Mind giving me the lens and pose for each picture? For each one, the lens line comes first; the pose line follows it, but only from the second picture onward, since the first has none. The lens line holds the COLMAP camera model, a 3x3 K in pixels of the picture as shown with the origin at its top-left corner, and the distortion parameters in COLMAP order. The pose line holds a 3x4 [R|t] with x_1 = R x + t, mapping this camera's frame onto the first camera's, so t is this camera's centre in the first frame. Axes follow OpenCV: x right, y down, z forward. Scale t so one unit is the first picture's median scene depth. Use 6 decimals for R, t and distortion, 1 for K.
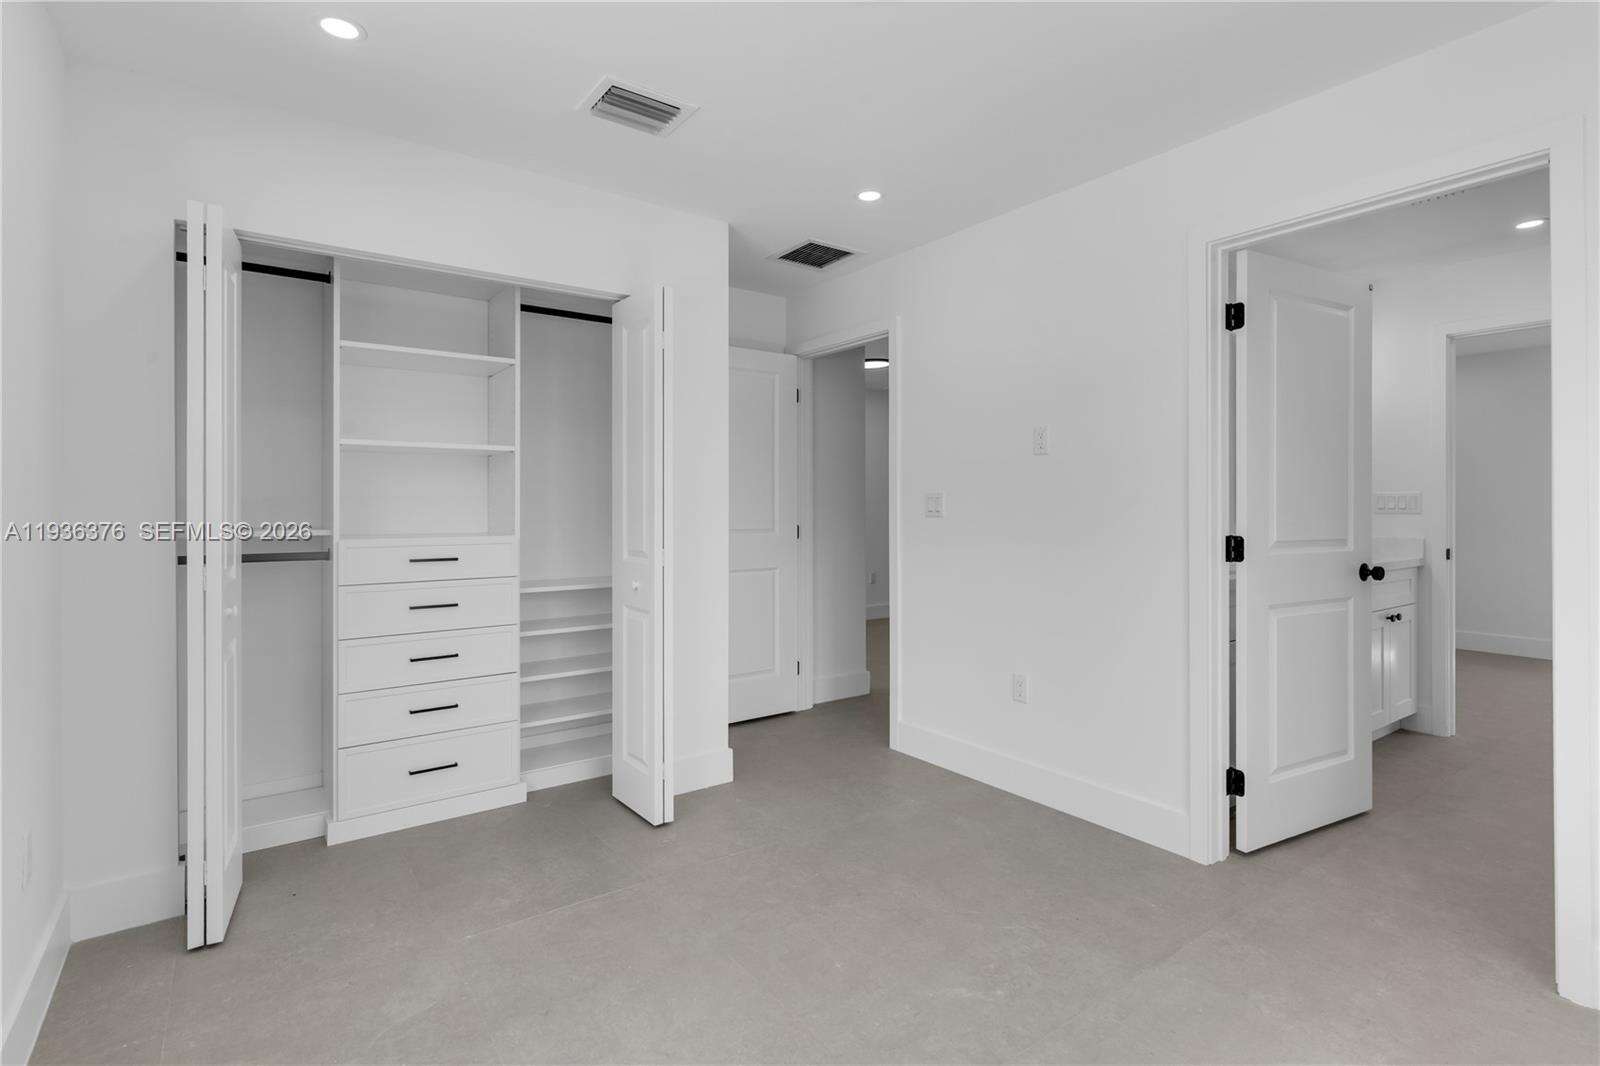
lens RADIAL K [[773.4, 0, 750.5], [0, 773.4, 502.5], [0, 0, 1]] dist [0.004831, -0.002715]
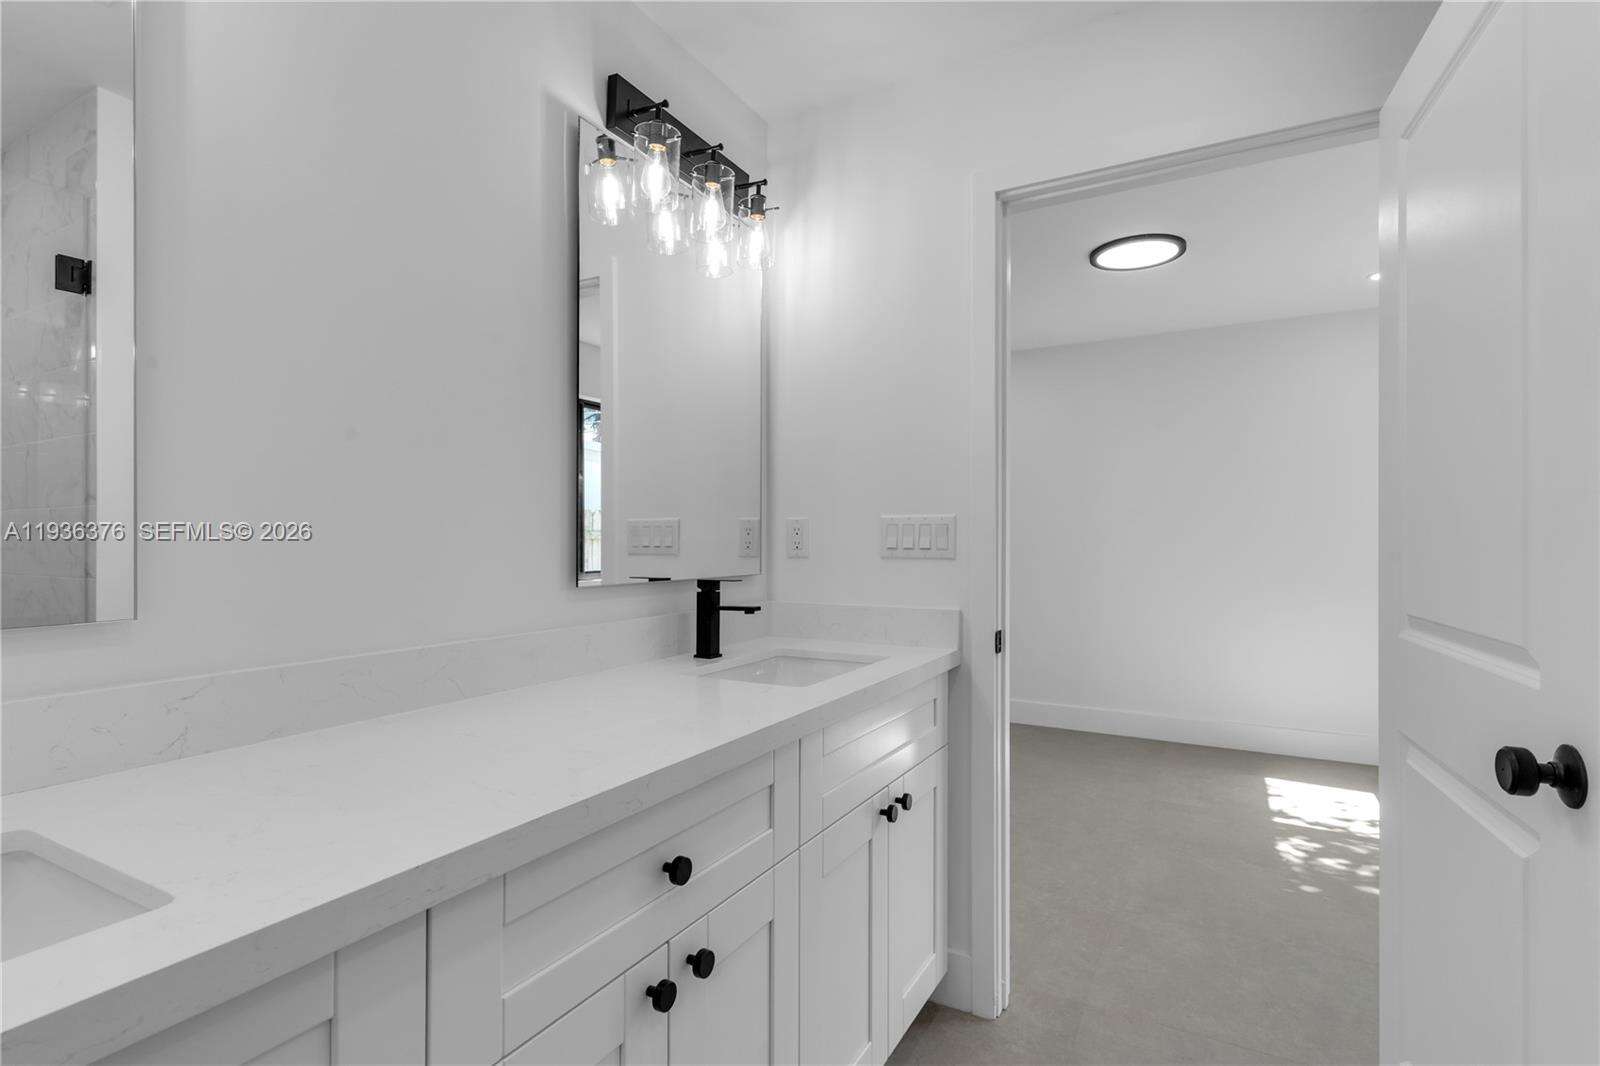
lens RADIAL K [[773.4, 0, 794.5], [0, 773.4, 528.2], [0, 0, 1]] dist [0.004831, -0.002715]
pose [[0.893711, 0.002070, 0.448638, 0.560275], [-0.003989, 0.999986, 0.003332, -0.006454], [-0.448625, -0.004767, 0.893707, 0.615407]]
